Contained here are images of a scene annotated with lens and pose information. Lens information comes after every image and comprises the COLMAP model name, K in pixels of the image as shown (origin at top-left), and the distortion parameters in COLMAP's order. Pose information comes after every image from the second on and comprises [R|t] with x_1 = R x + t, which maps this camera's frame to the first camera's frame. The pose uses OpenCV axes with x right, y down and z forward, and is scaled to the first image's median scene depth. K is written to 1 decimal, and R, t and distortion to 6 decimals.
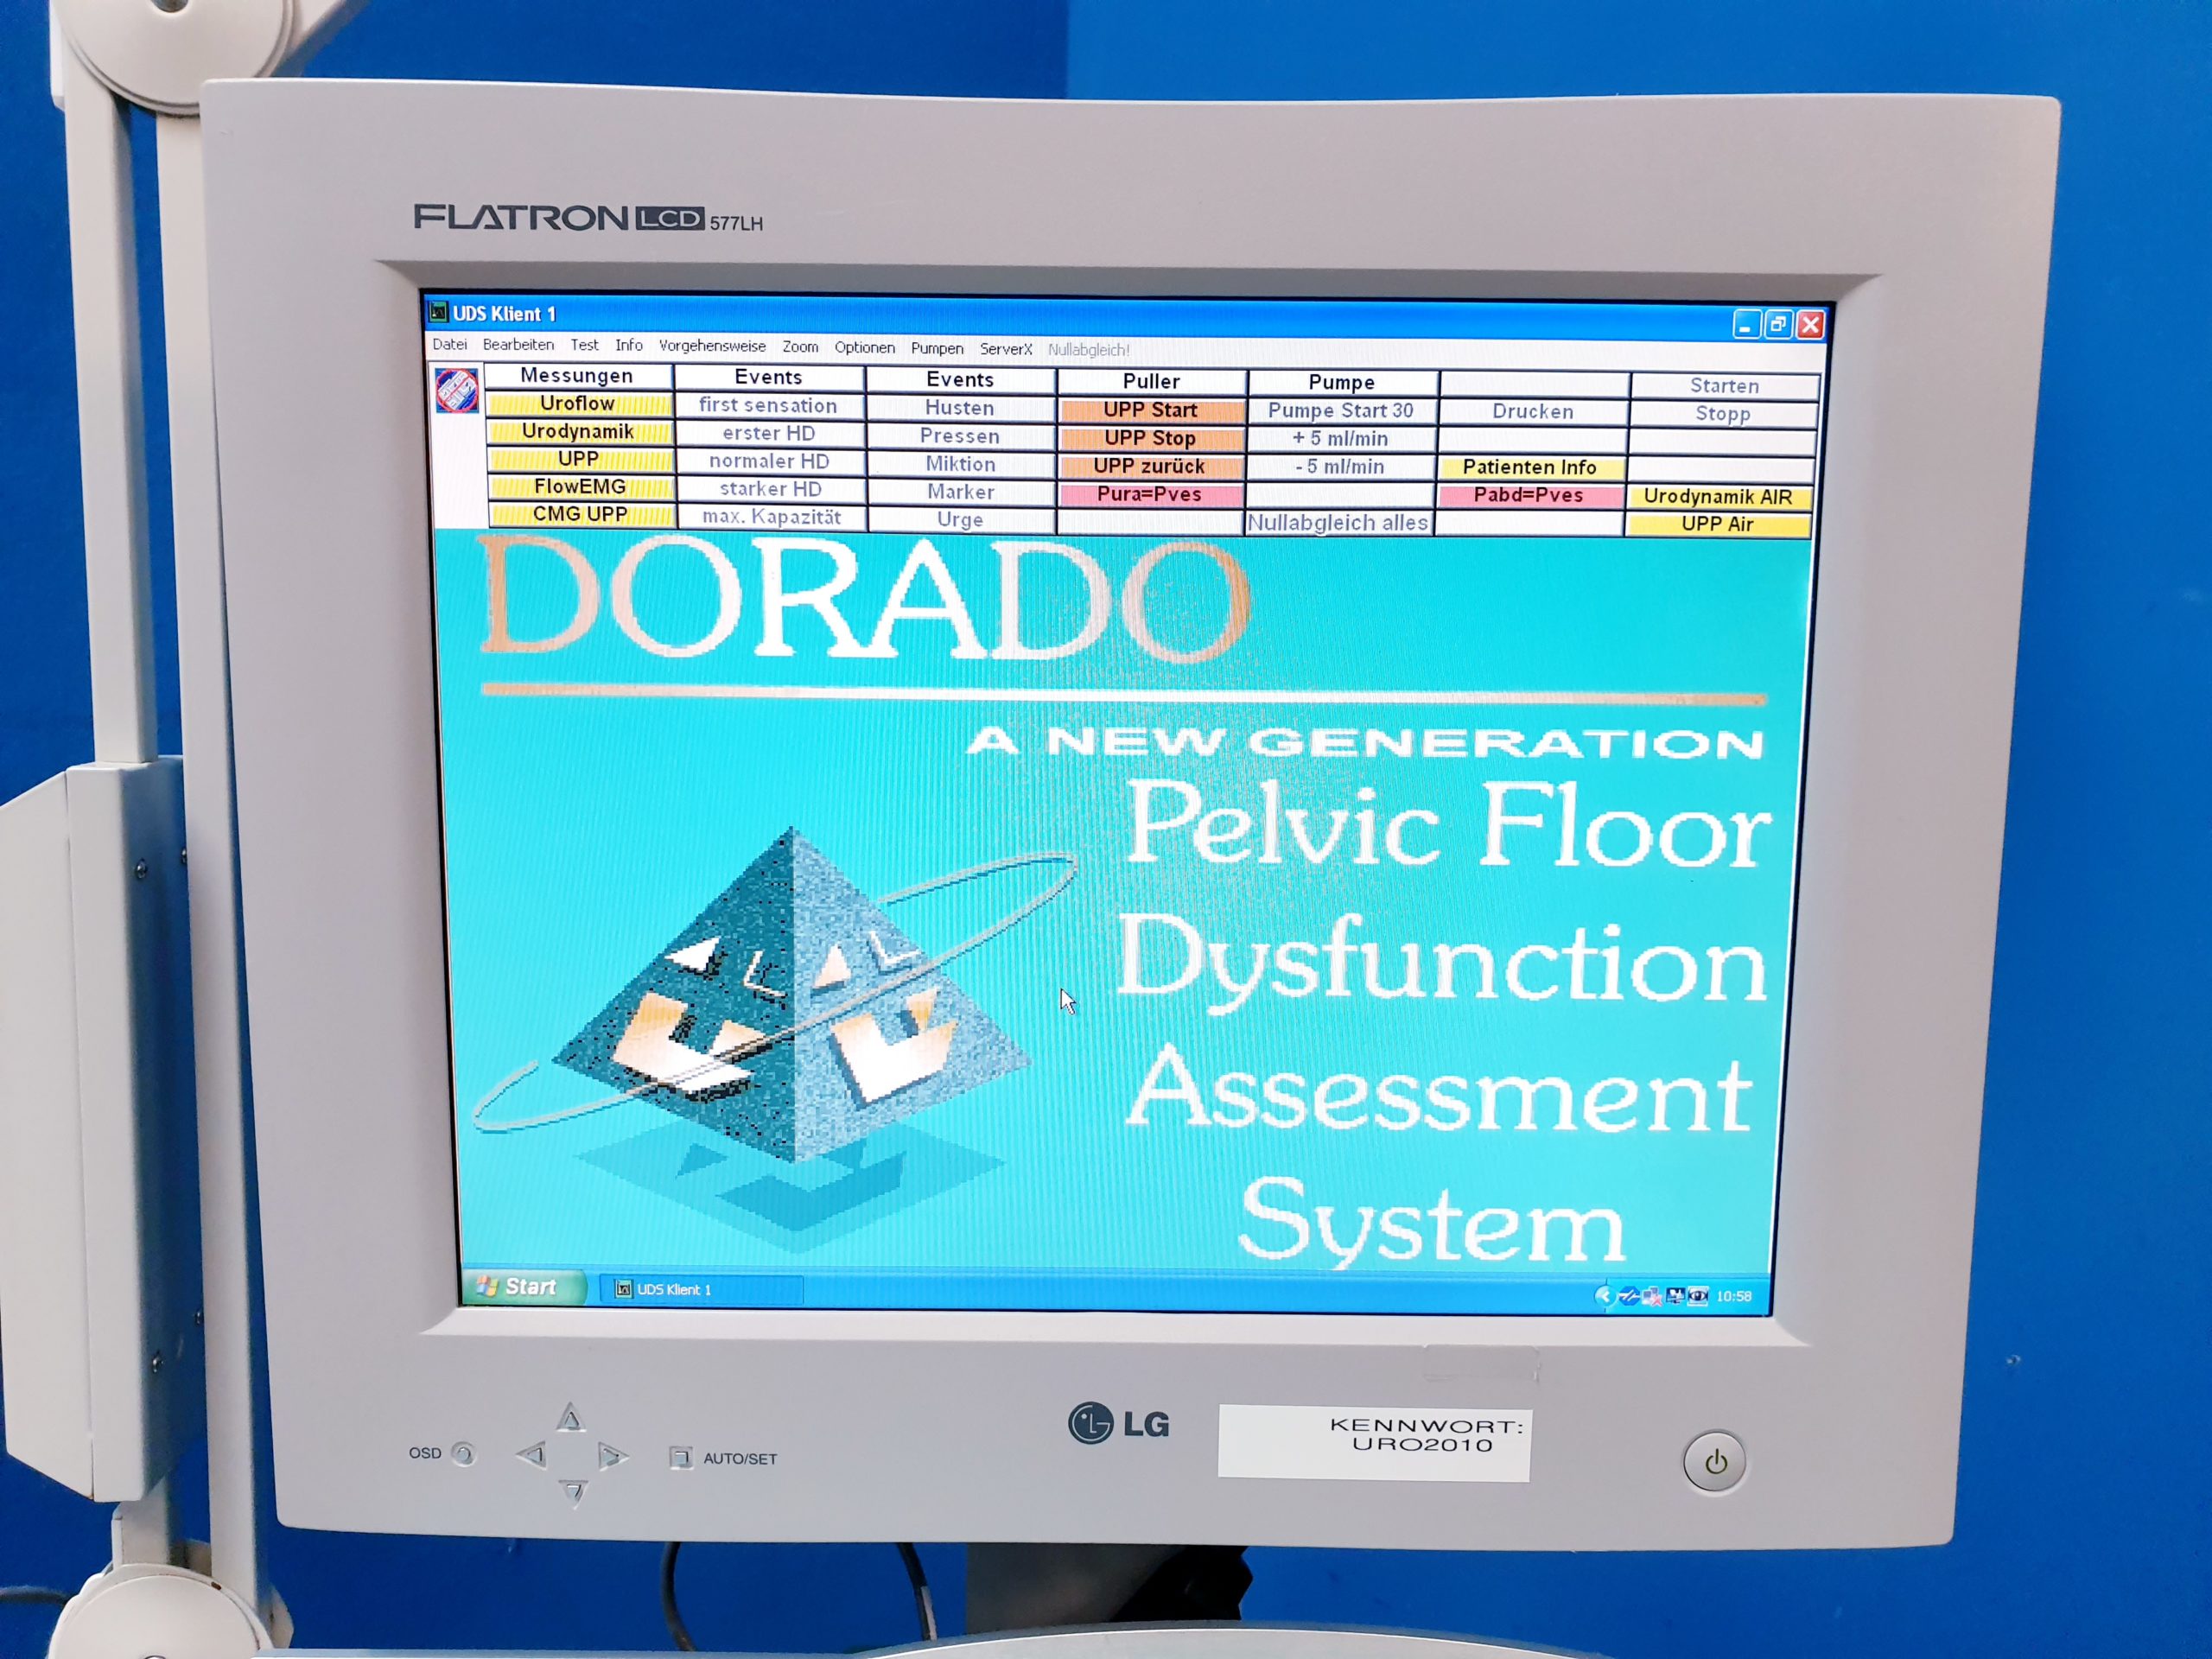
lens RADIAL K [[1668.9, 0, 1115.4], [0, 1668.9, 893.4], [0, 0, 1]] dist [-0.009390, 0.011527]
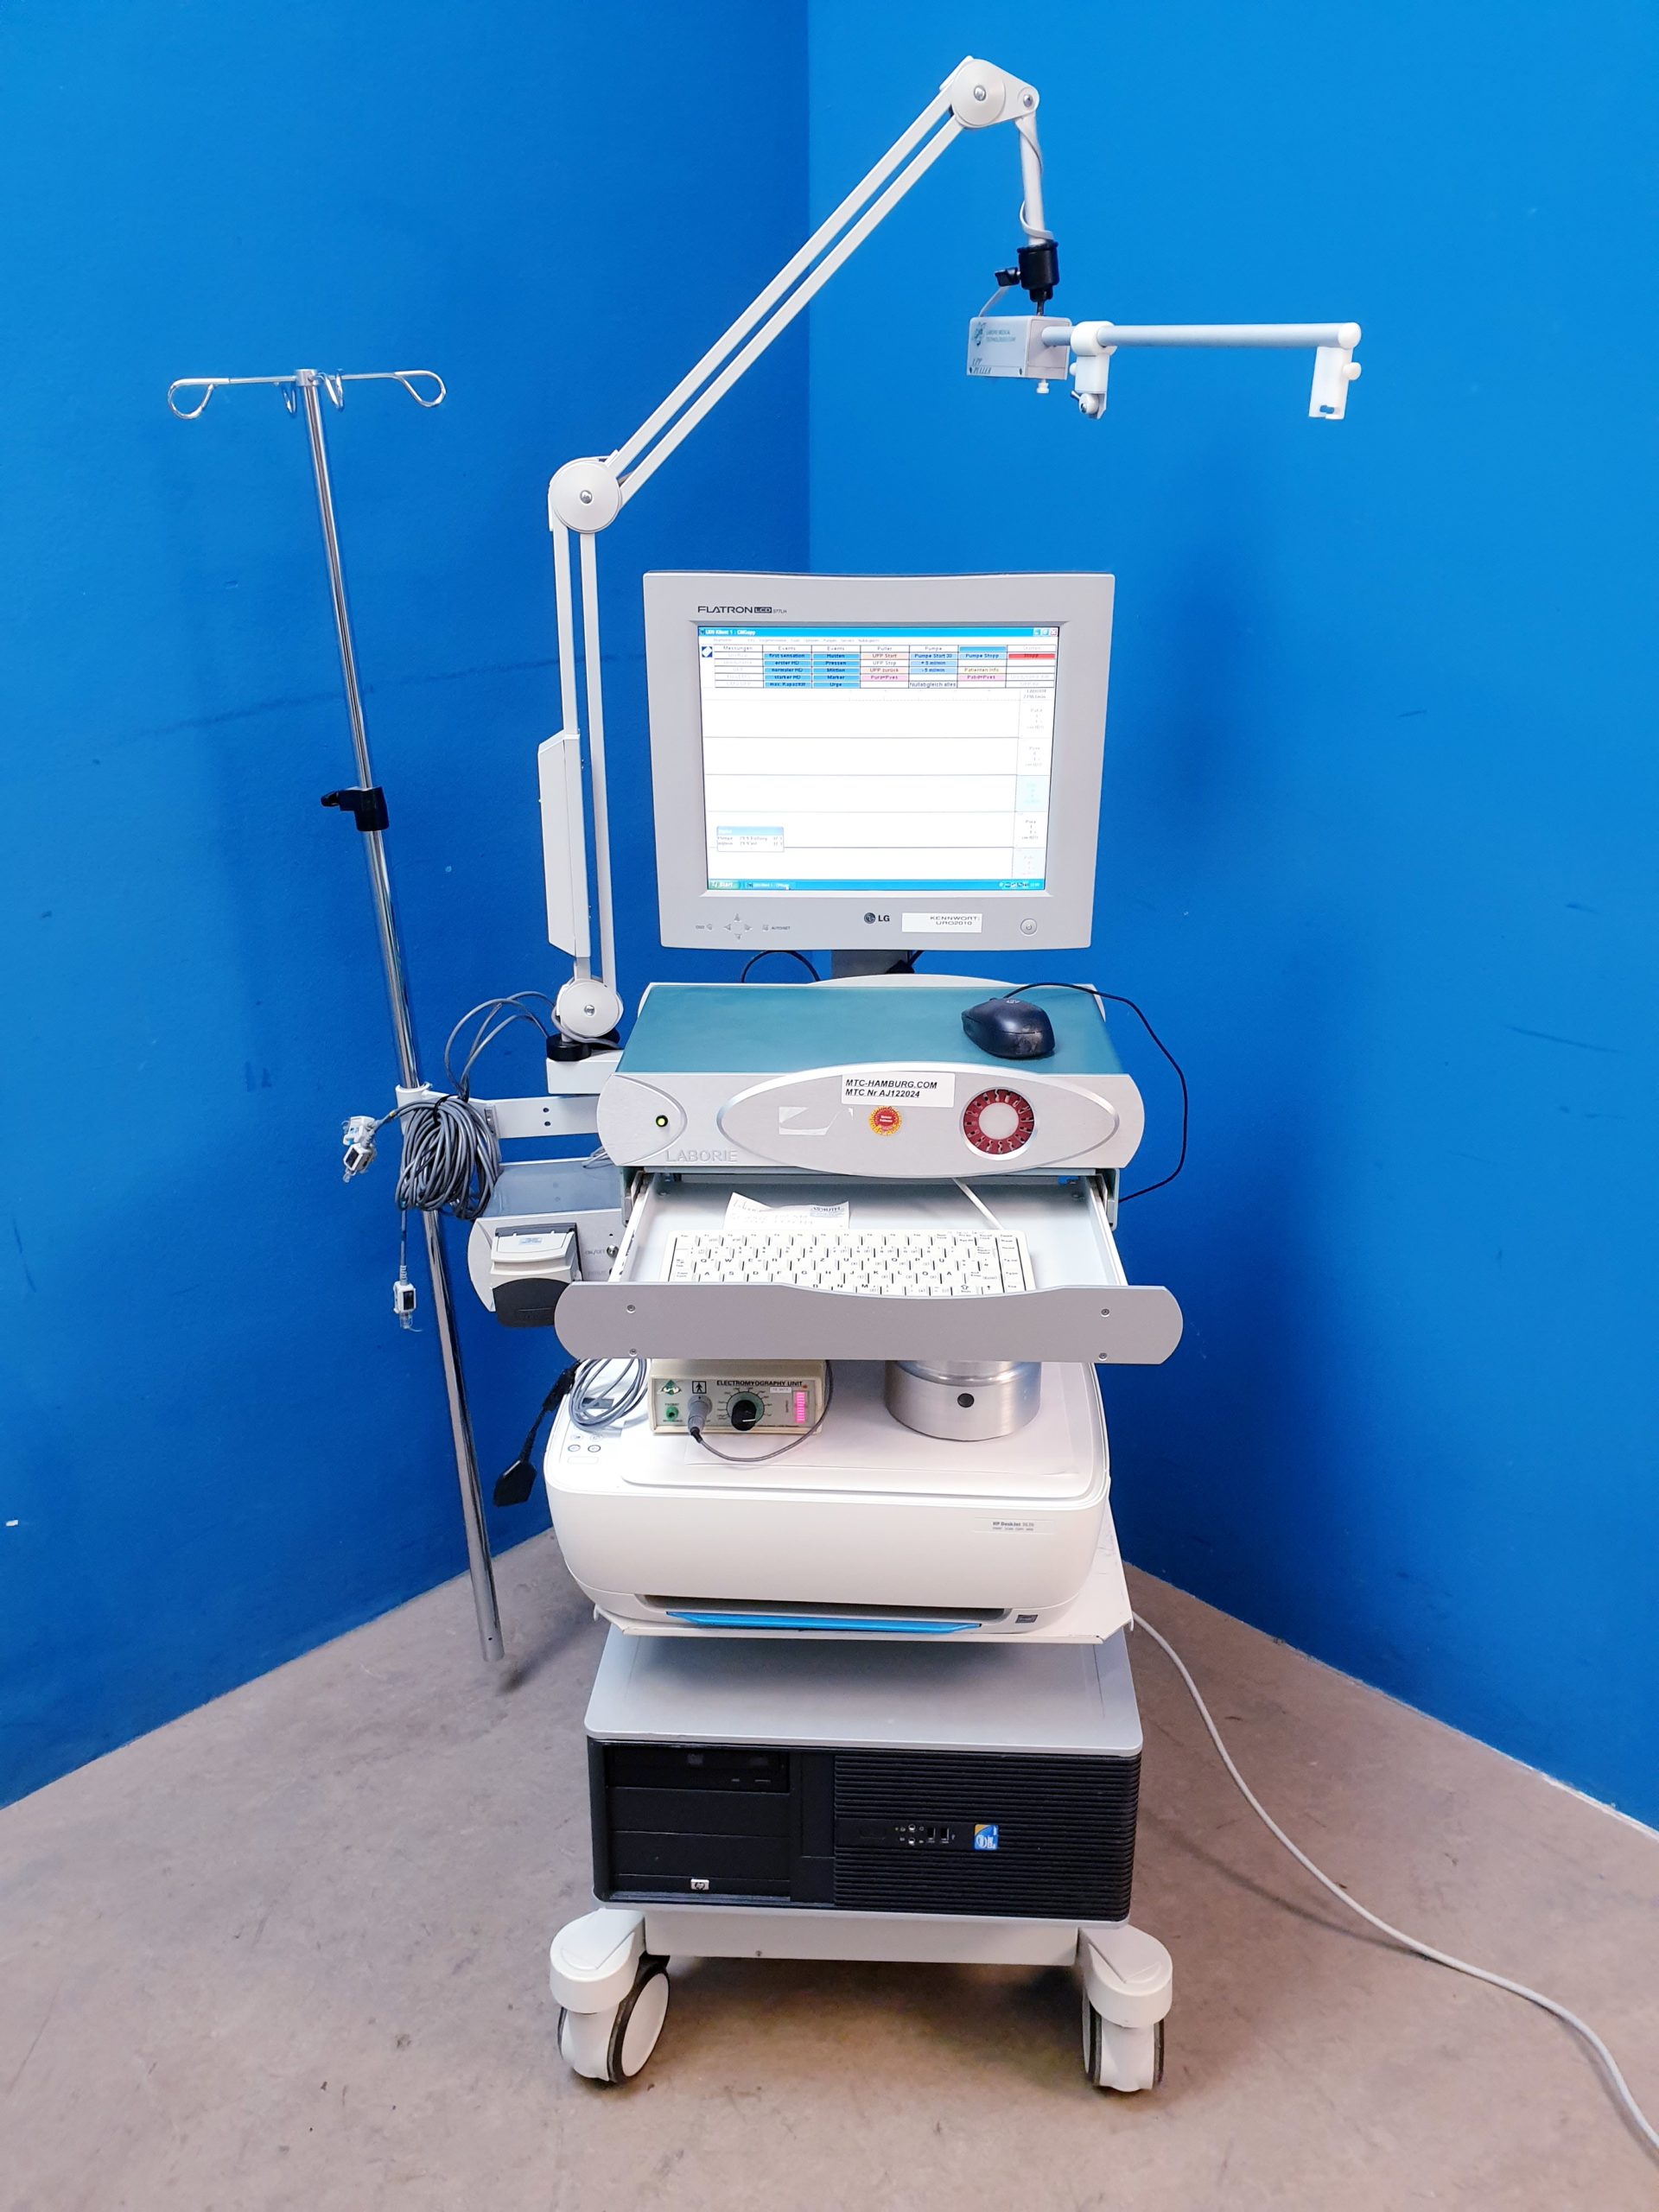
lens RADIAL K [[1668.9, 0, 842.4], [0, 1668.9, 1129.9], [0, 0, 1]] dist [-0.009390, 0.011527]
pose [[0.999957, -0.005899, -0.007179, -0.052913], [0.007656, 0.960912, 0.276750, -0.289476], [0.005266, -0.276793, 0.960915, -2.912702]]
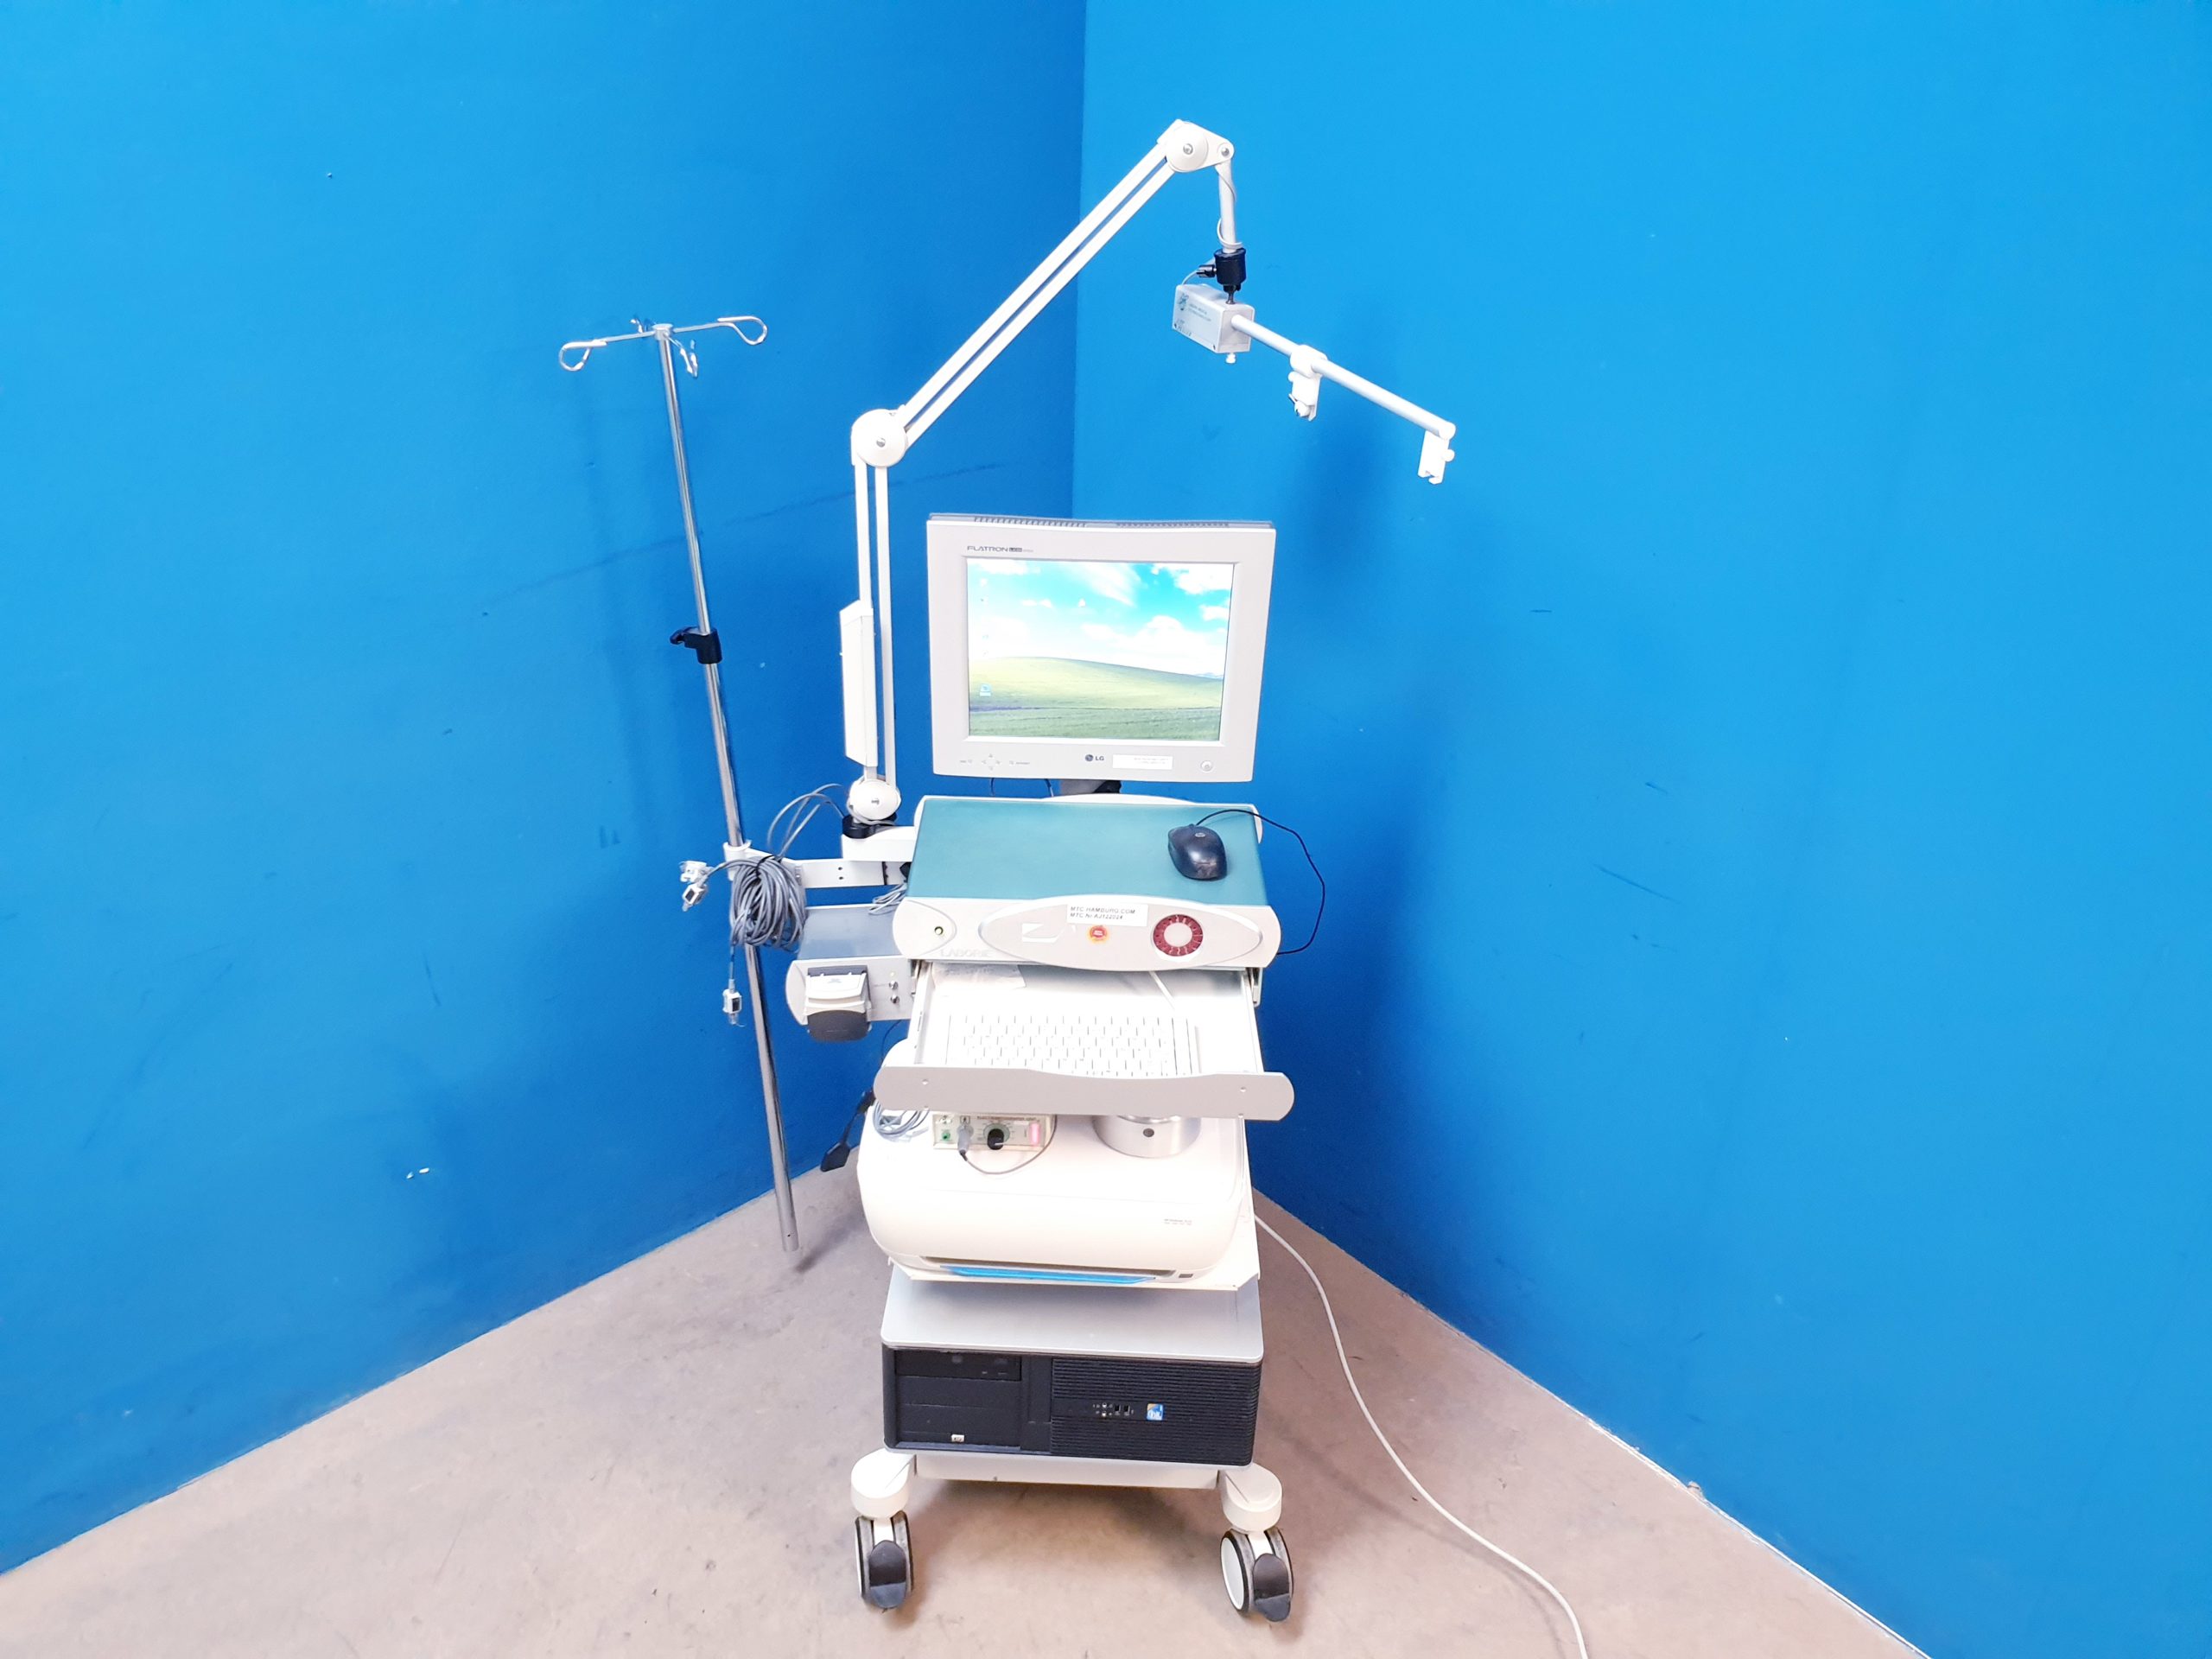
lens RADIAL K [[1668.9, 0, 1087.9], [0, 1668.9, 832.0], [0, 0, 1]] dist [-0.009390, 0.011527]
pose [[0.999779, 0.013893, 0.015805, -0.098943], [-0.019142, 0.912386, 0.408884, -1.629423], [-0.008739, -0.409096, 0.912450, -3.917405]]
